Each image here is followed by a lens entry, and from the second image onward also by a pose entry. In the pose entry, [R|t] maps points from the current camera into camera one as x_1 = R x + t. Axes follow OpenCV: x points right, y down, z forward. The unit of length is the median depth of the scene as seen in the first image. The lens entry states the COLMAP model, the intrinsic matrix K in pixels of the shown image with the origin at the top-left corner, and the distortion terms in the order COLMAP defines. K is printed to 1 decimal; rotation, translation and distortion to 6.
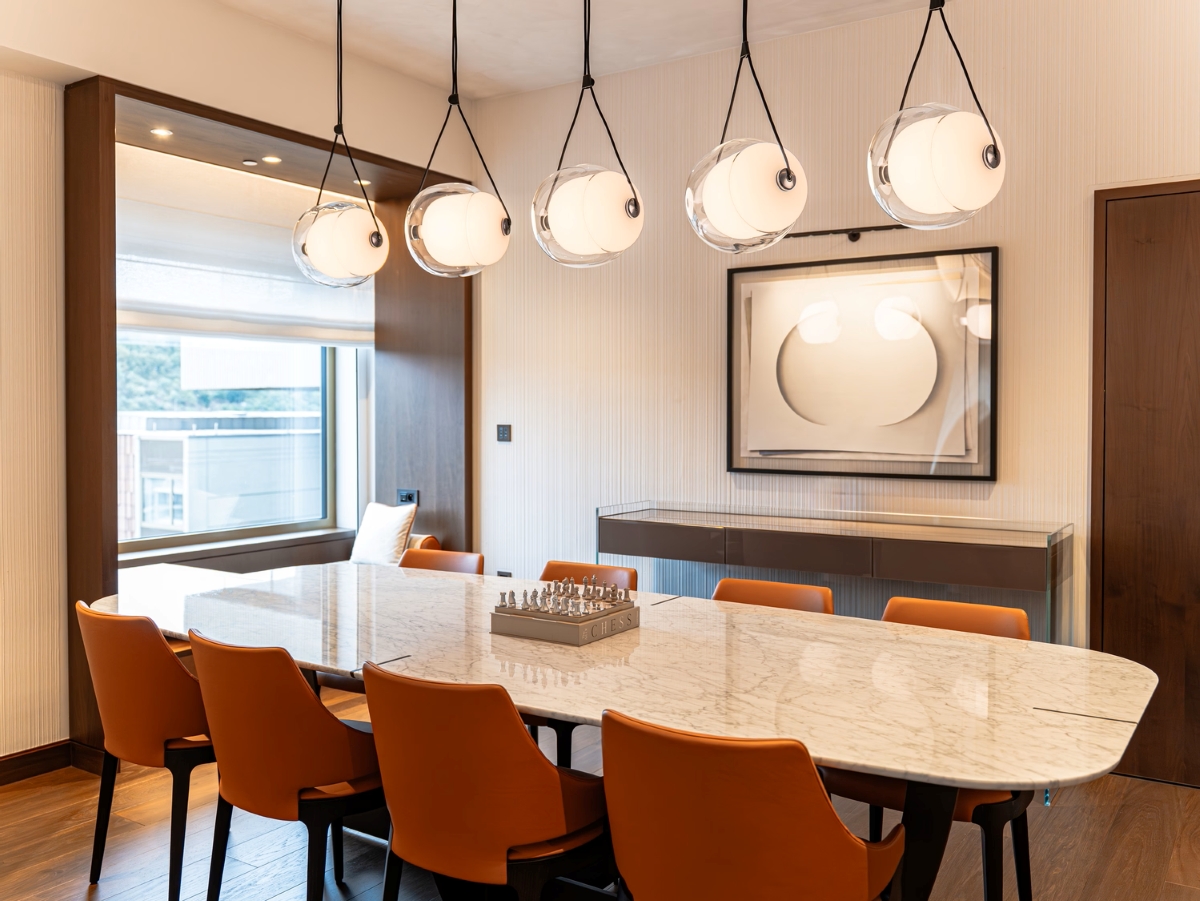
lens RADIAL K [[1039.3, 0, 578.8], [0, 1039.3, 433.8], [0, 0, 1]] dist [0.002888, -0.005289]
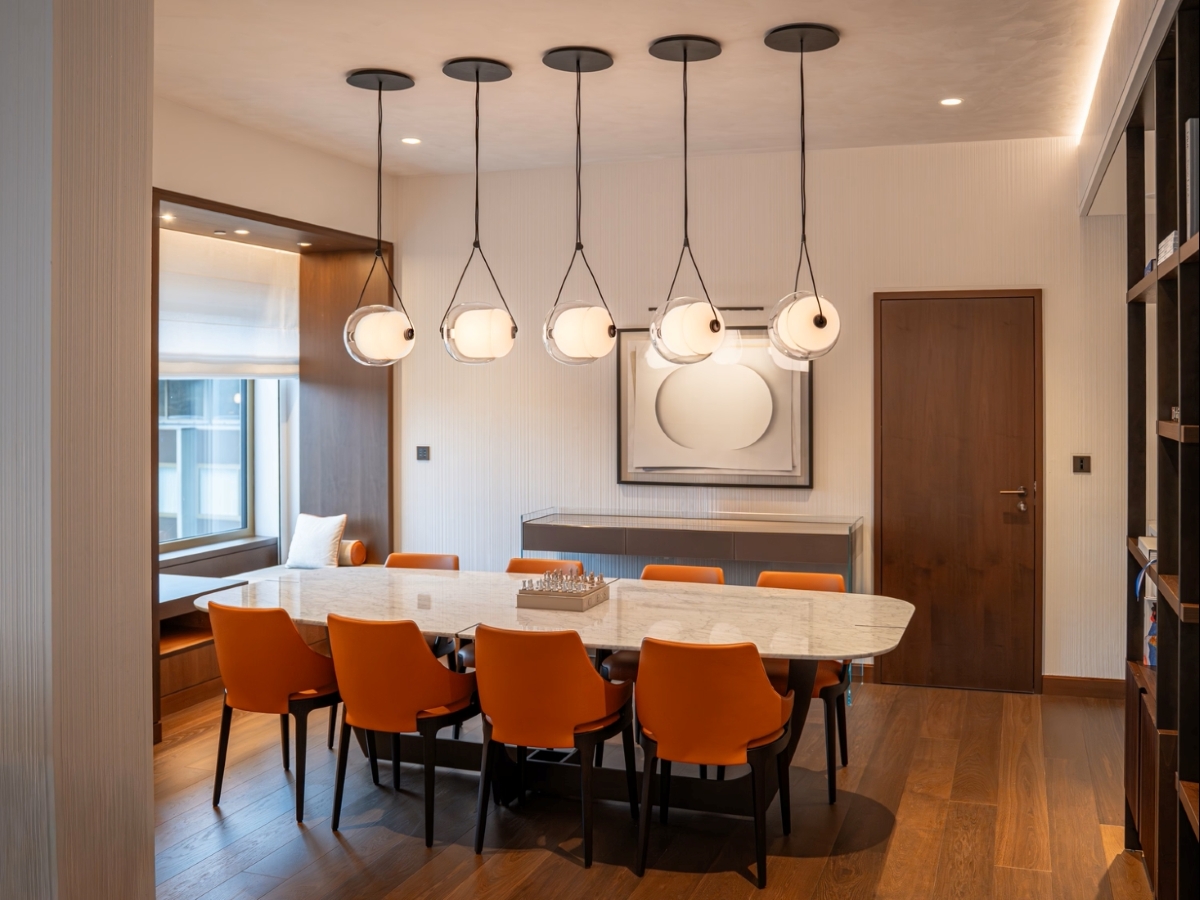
lens RADIAL K [[1203.3, 0, 602.1], [0, 1203.3, 400.6], [0, 0, 1]] dist [-0.067220, 0.032610]
pose [[0.967733, -0.010918, 0.251740, -0.267643], [0.011431, 0.999934, -0.000574, -0.070831], [-0.251717, 0.003433, 0.967795, -0.479169]]
